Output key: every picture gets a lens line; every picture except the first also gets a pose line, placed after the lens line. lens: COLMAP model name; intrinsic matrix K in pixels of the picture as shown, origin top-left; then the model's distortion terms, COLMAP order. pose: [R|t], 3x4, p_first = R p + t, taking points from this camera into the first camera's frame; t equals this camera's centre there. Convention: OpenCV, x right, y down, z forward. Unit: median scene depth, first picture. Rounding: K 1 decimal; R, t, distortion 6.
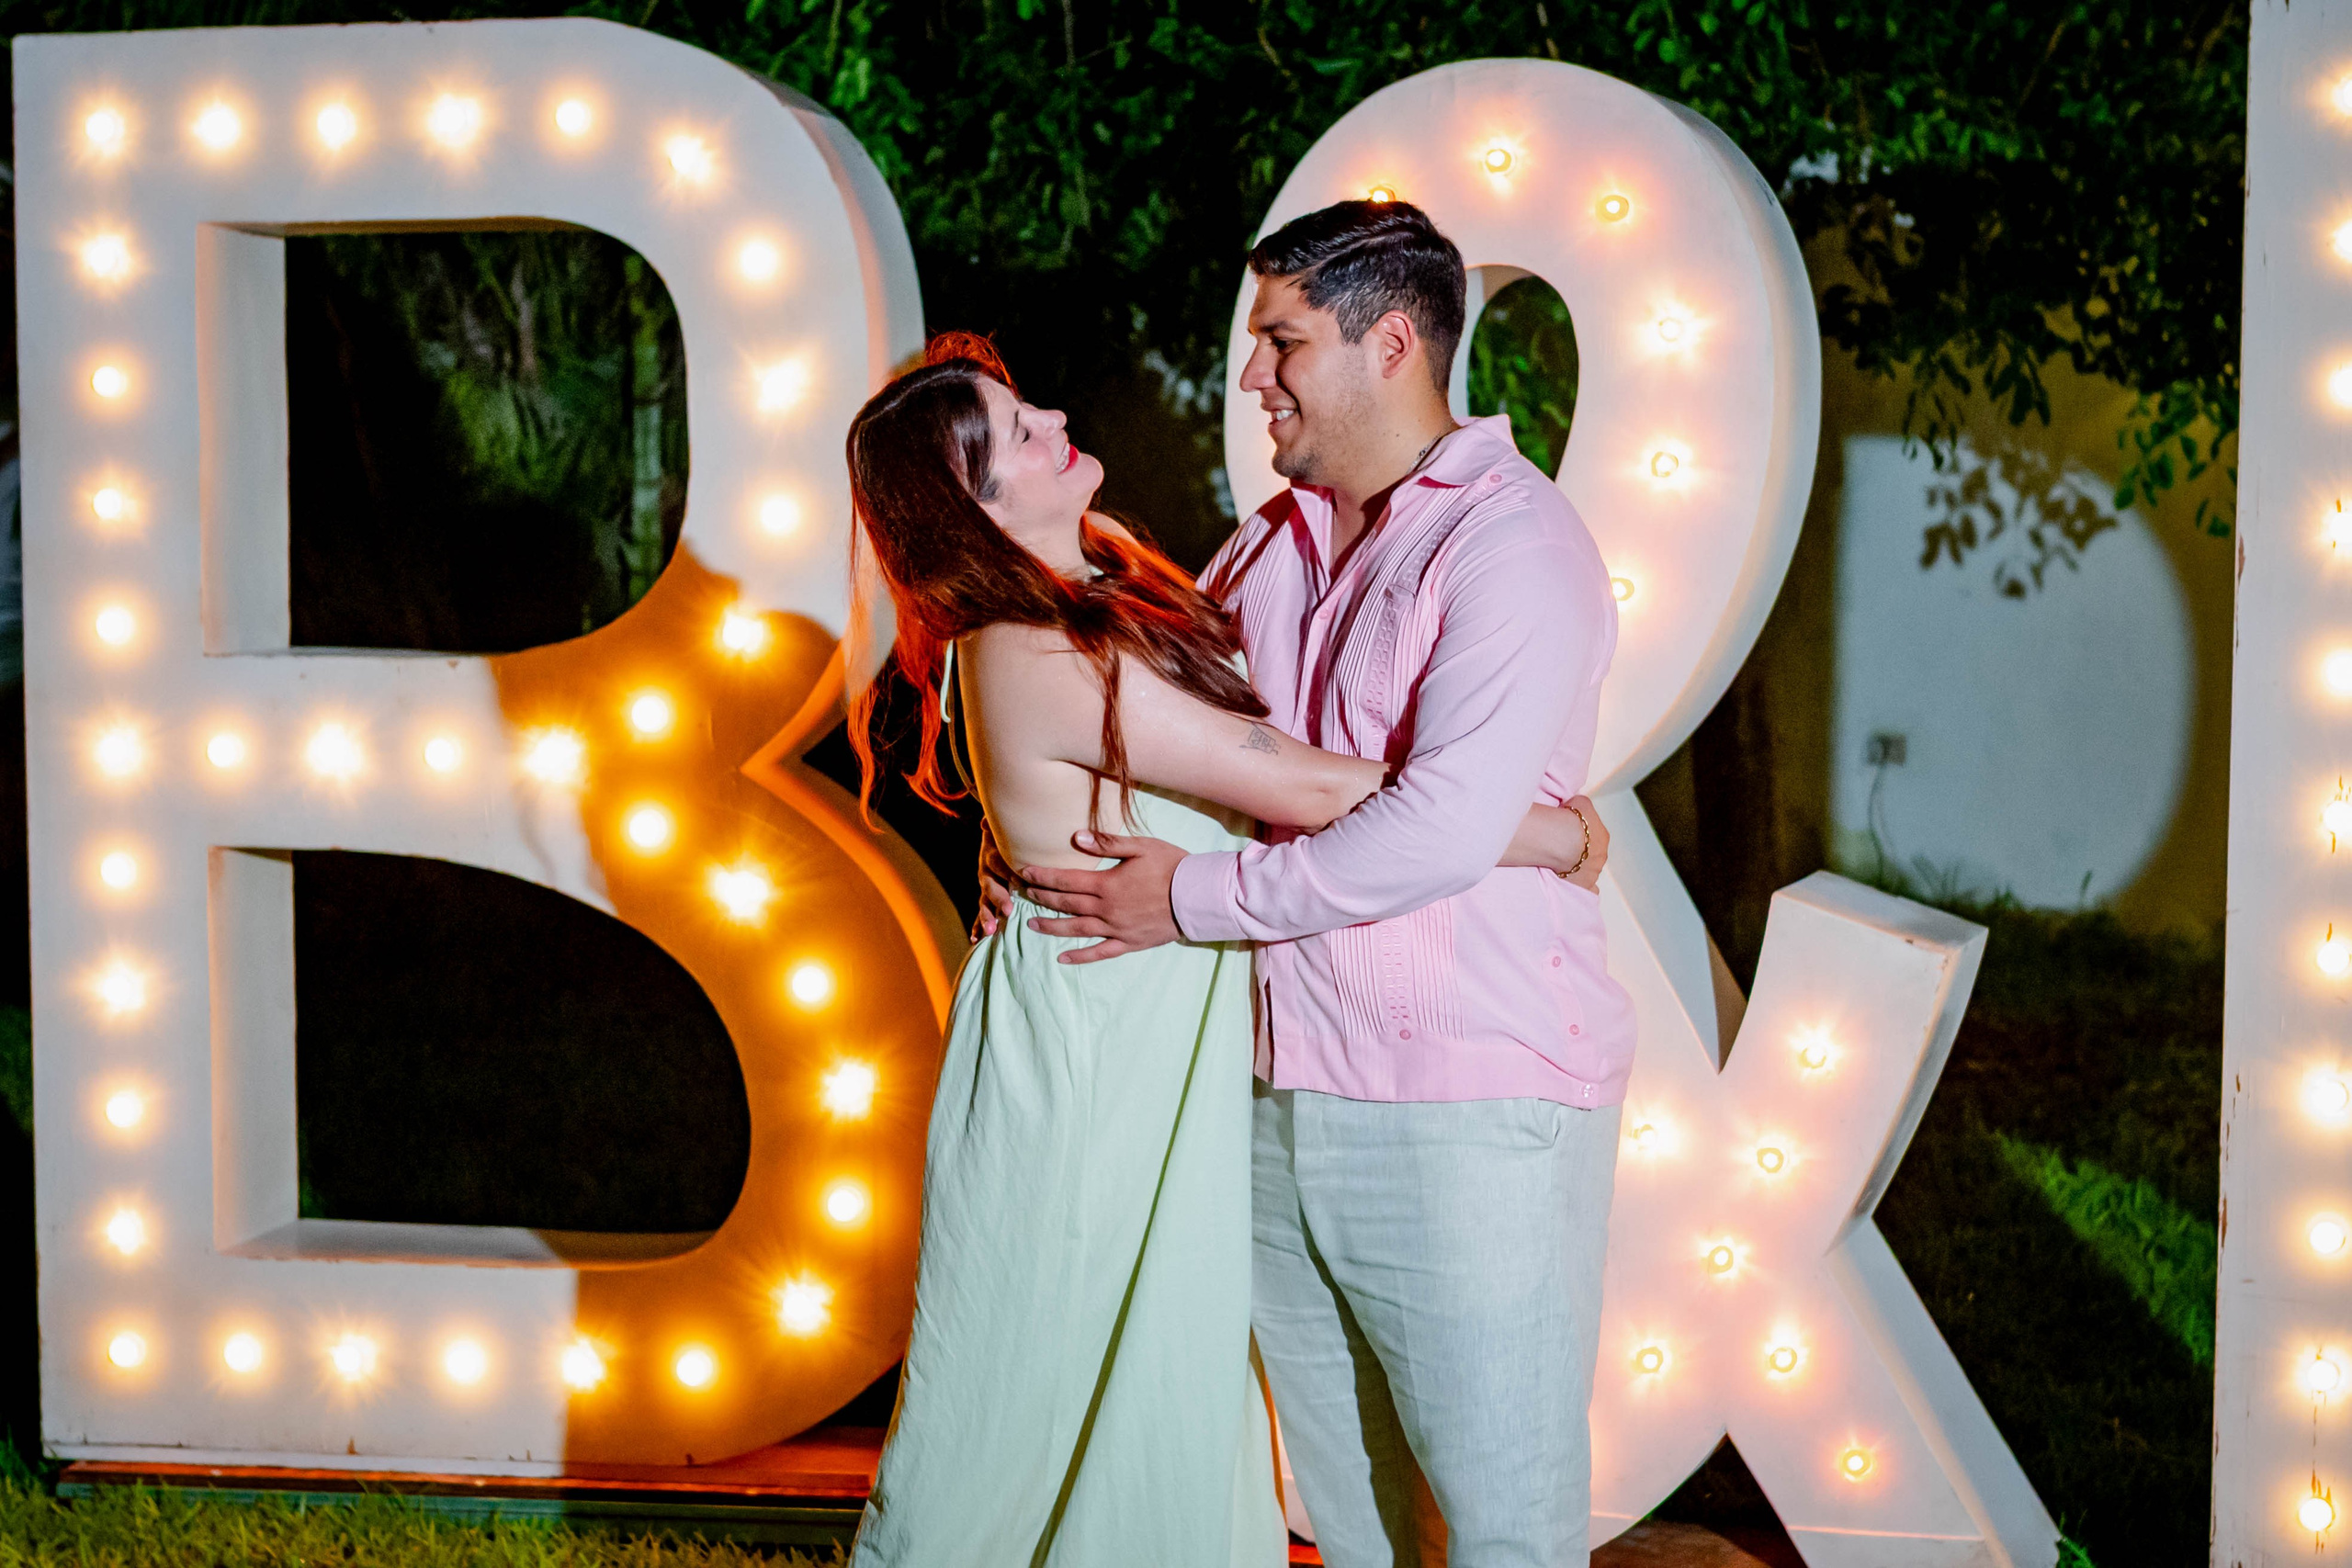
lens RADIAL K [[4118.6, 0, 1154.6], [0, 4118.6, 815.5], [0, 0, 1]] dist [0.002174, 0.011100]
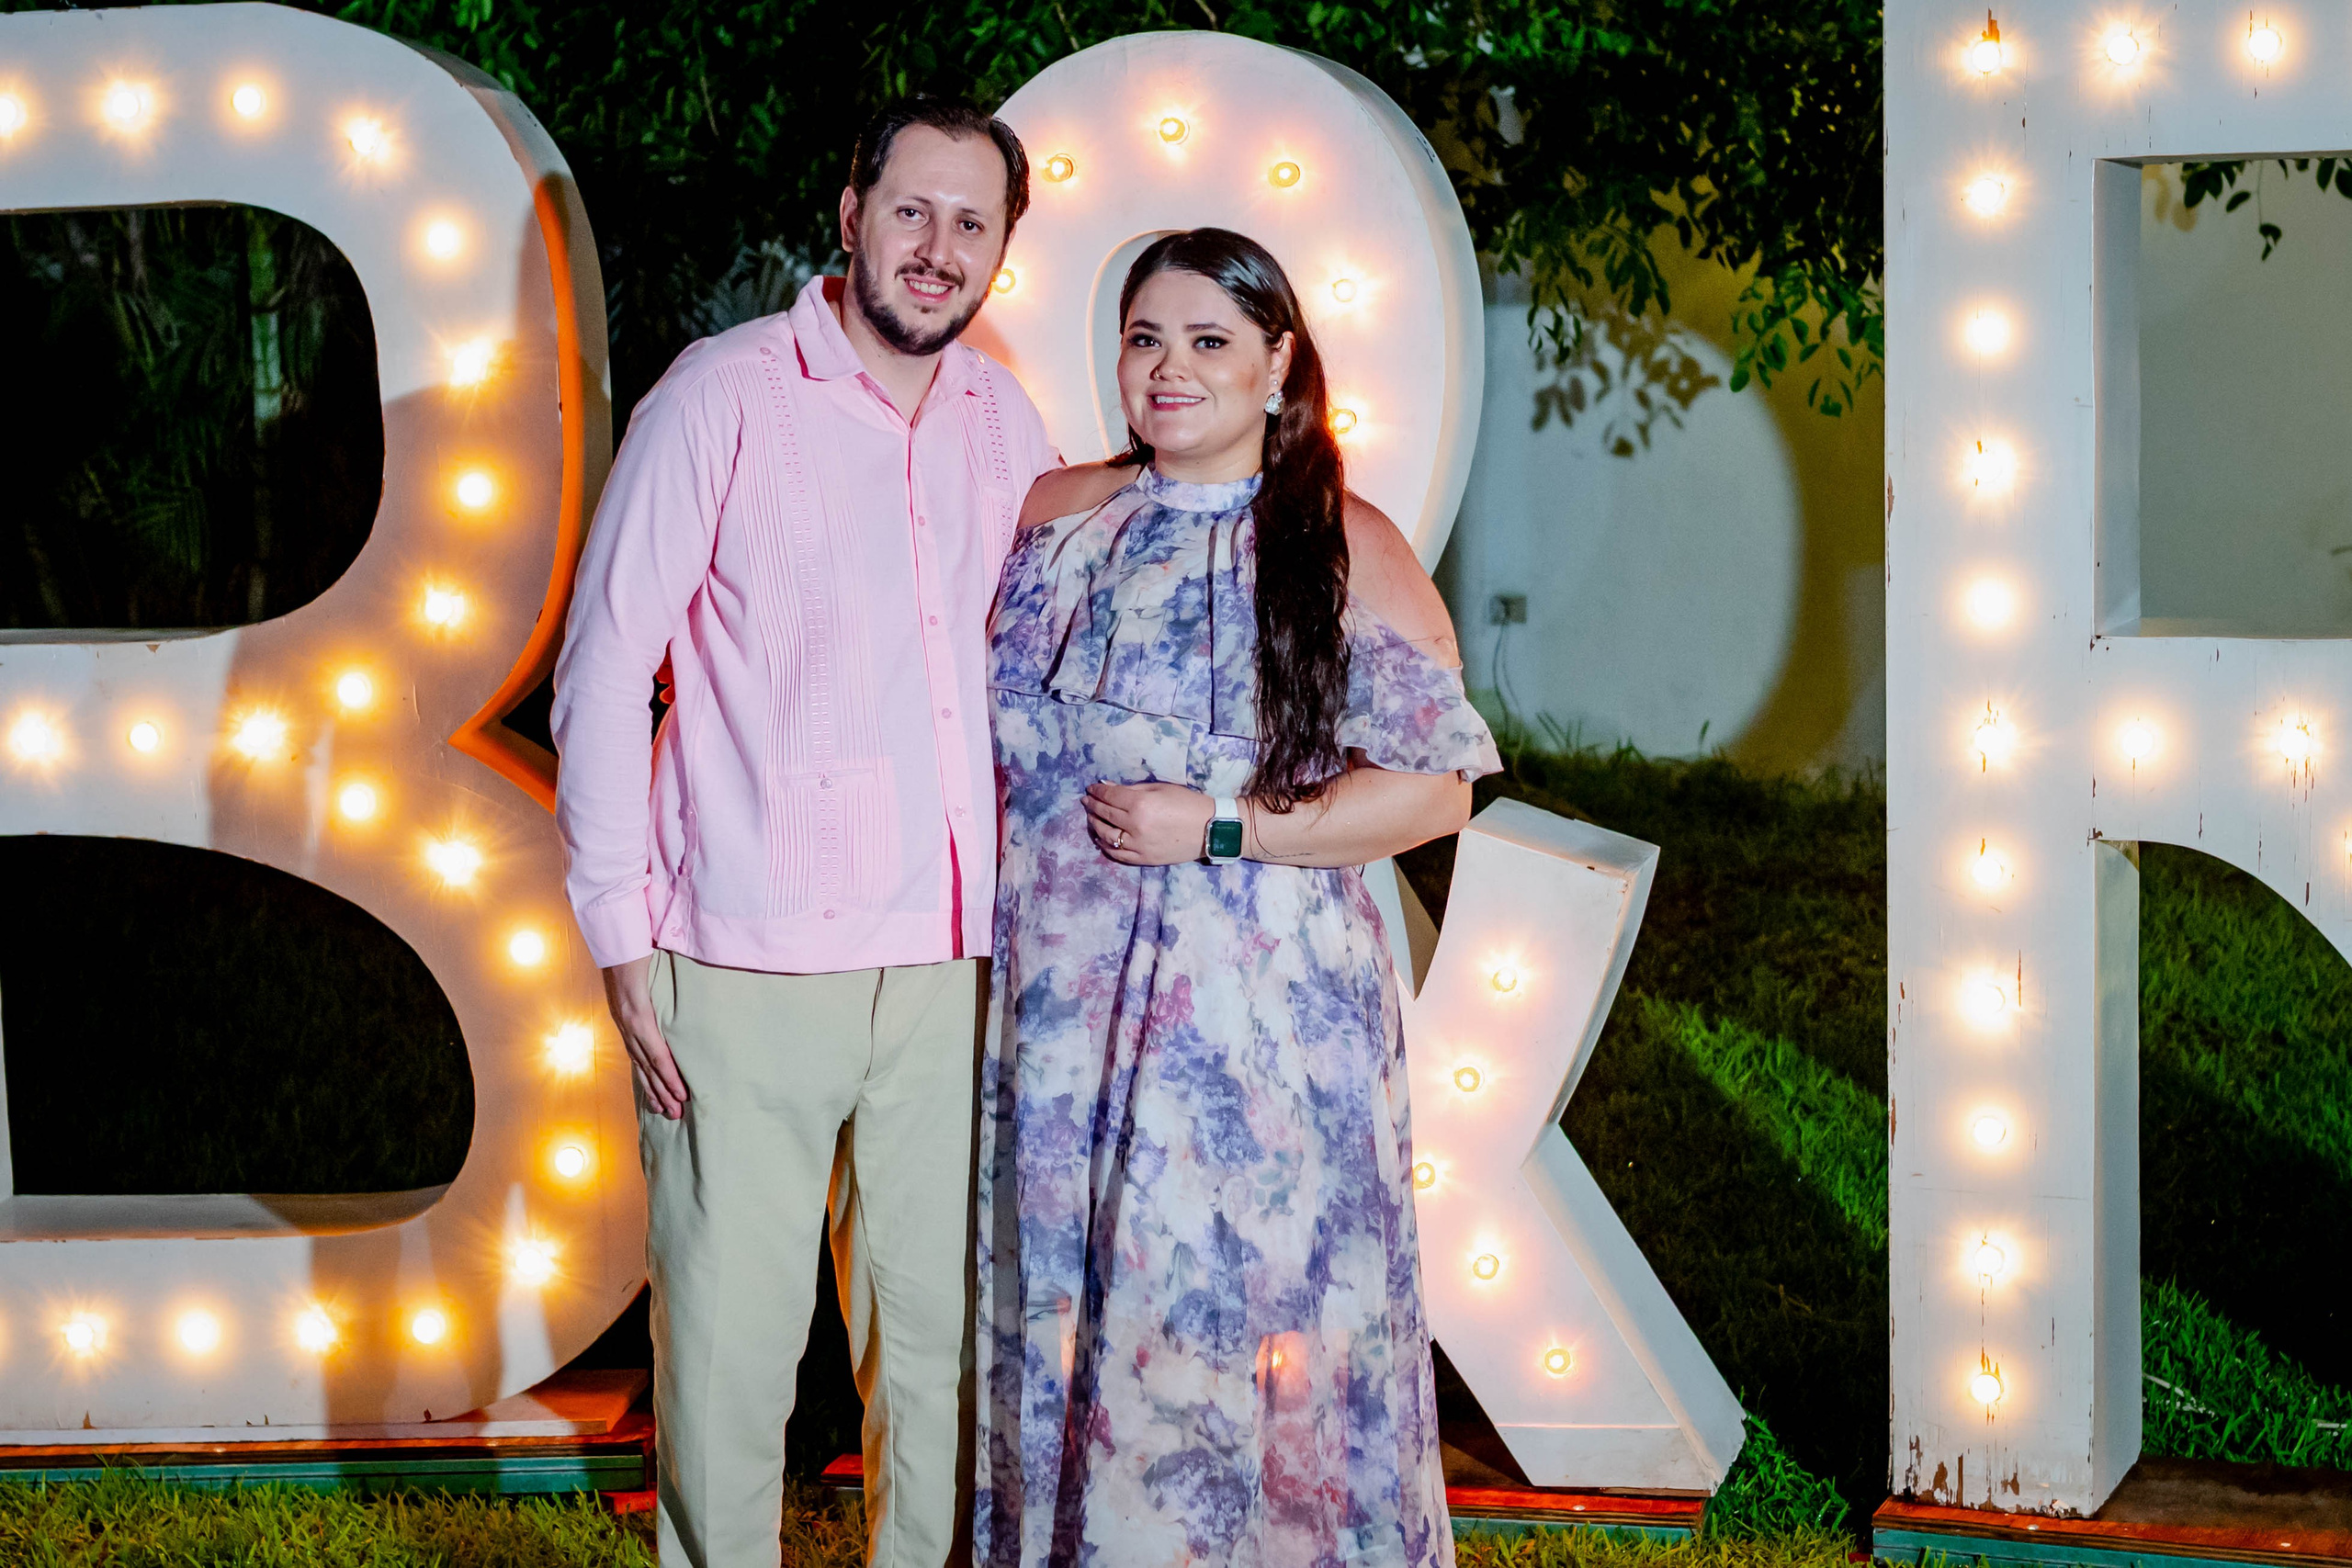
lens RADIAL K [[4135.8, 0, 1183.1], [0, 4135.8, 811.8], [0, 0, 1]] dist [0.004201, -0.009027]
pose [[0.993418, -0.044142, 0.105700, -0.020694], [0.039517, 0.998184, 0.045459, -0.023651], [-0.107515, -0.040983, 0.993358, -0.025004]]
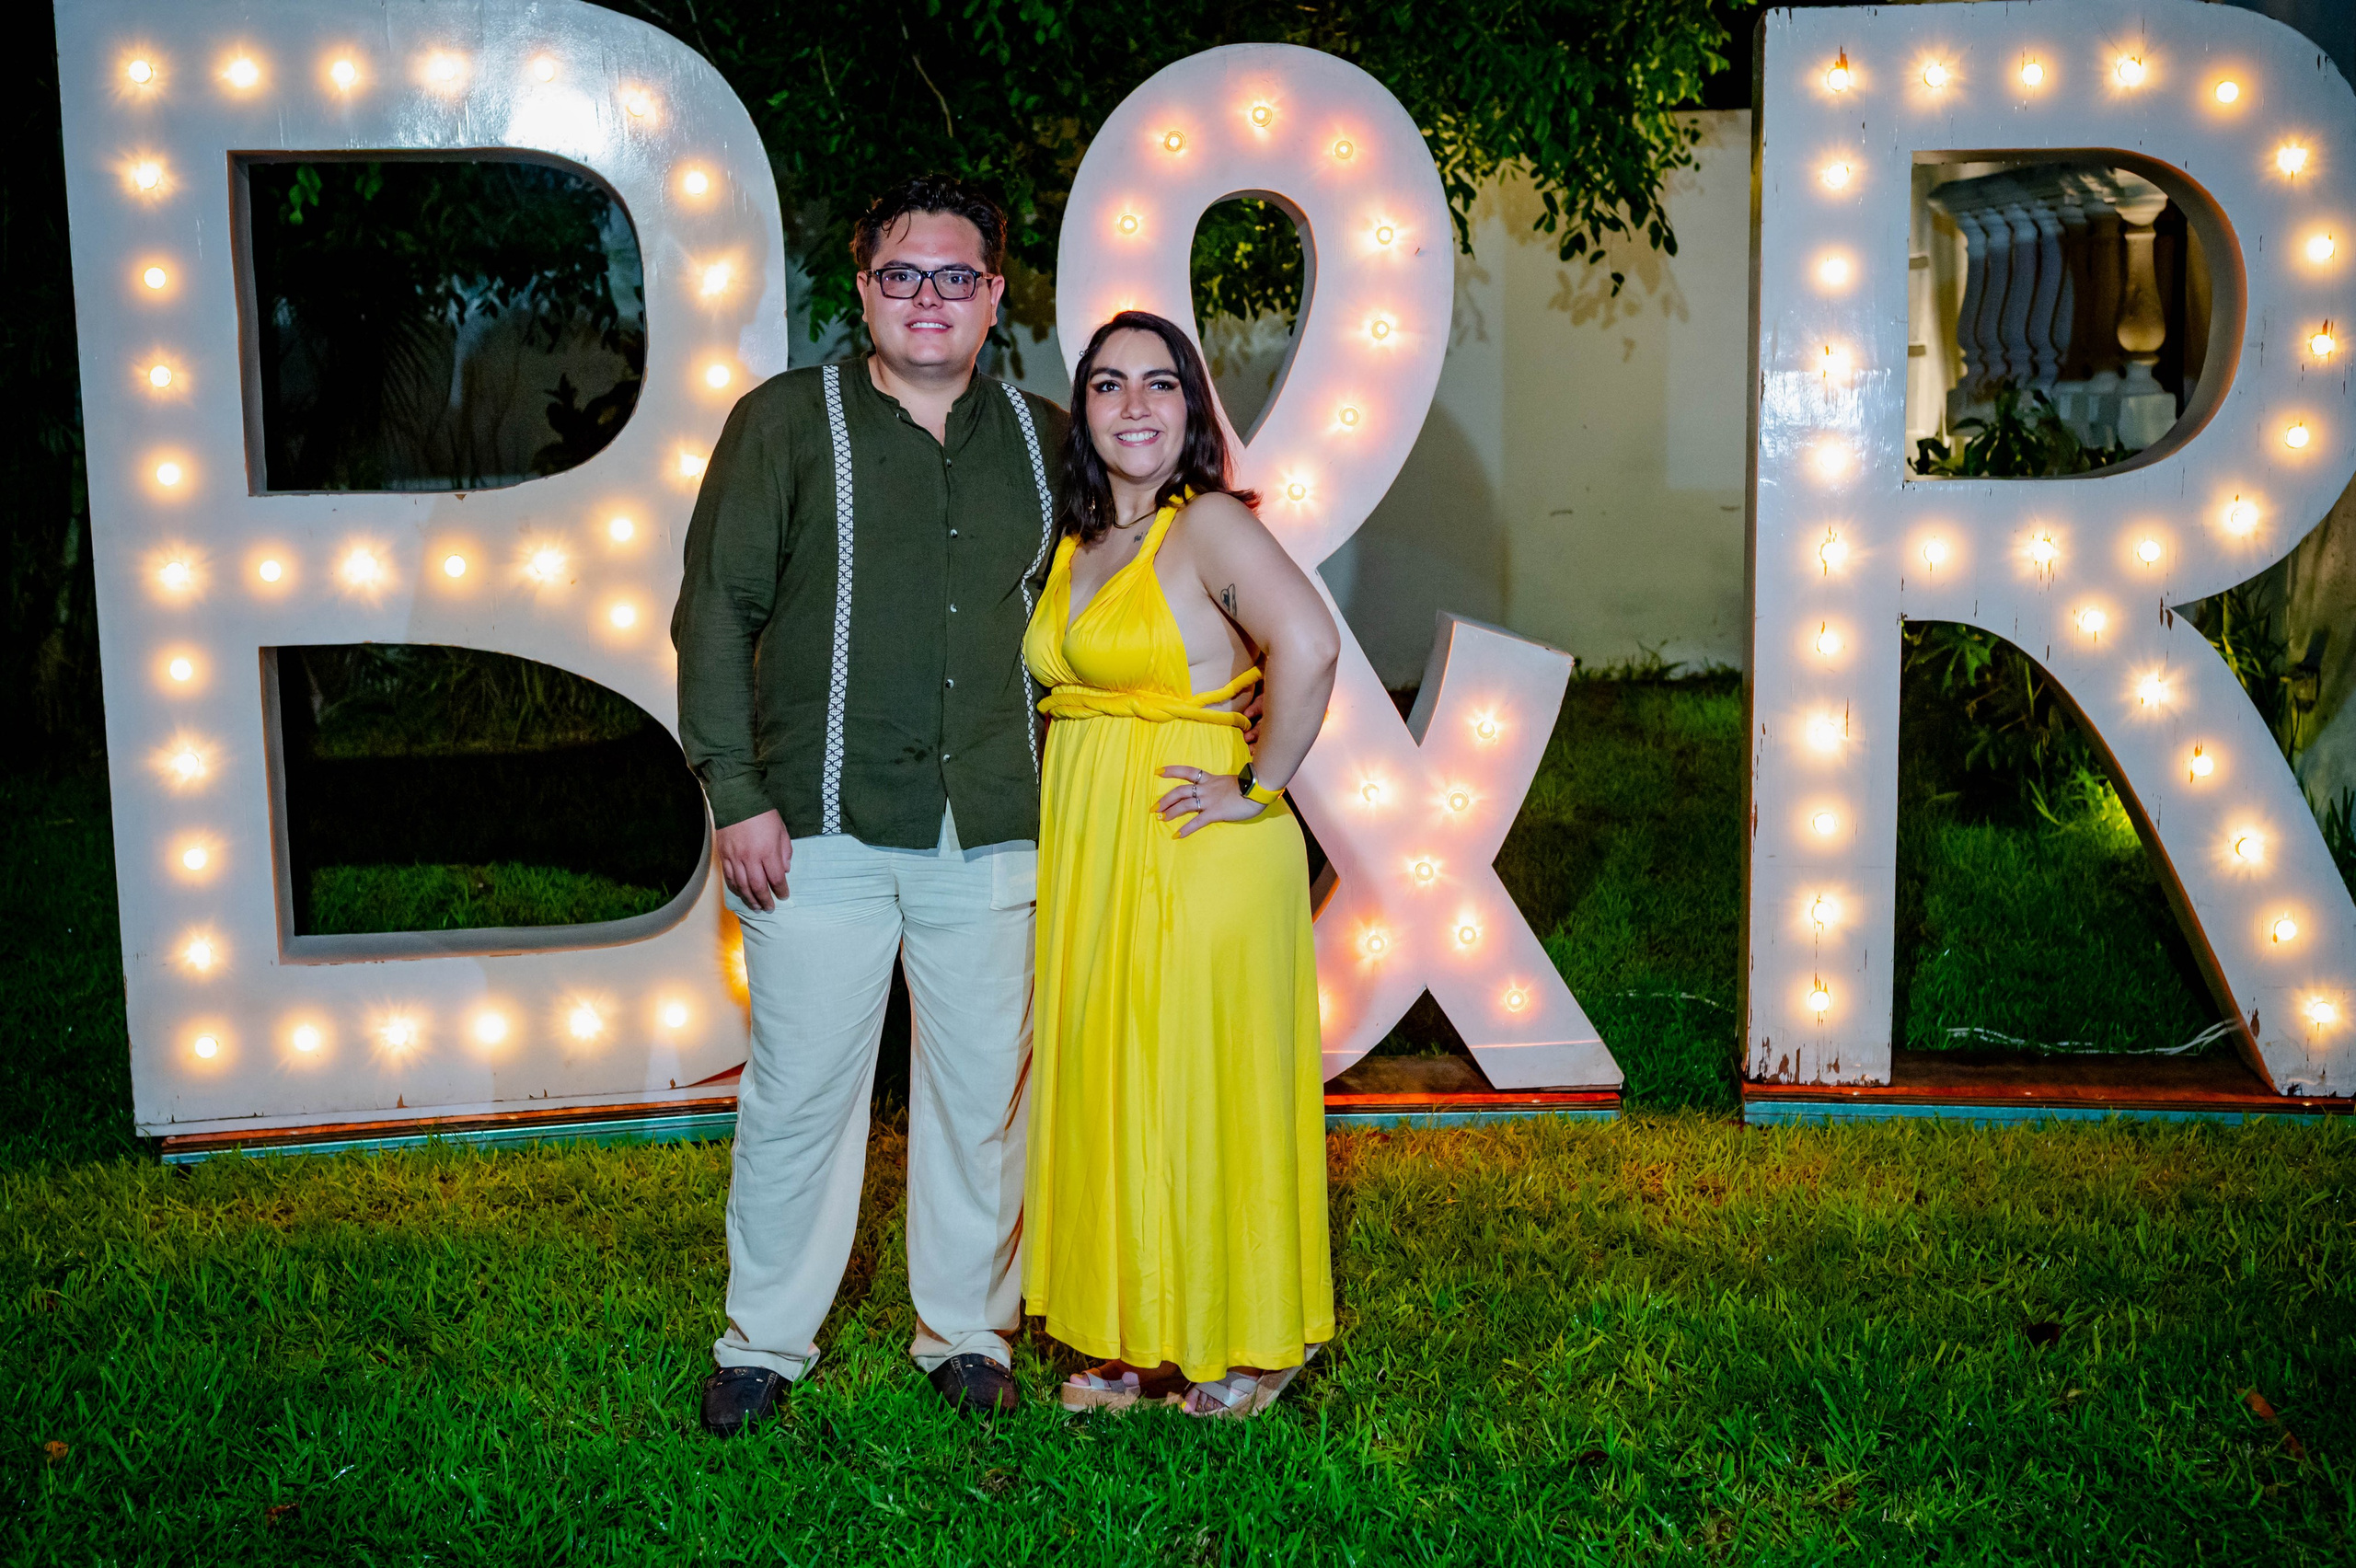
lens RADIAL K [[2866.9, 0, 1134.8], [0, 2866.9, 808.1], [0, 0, 1]] dist [-0.004968, 0.034651]
pose [[0.930295, -0.068082, 0.360439, -0.221061], [0.045487, 0.996452, 0.070814, 0.004982], [-0.363981, -0.049483, 0.930091, 0.055290]]
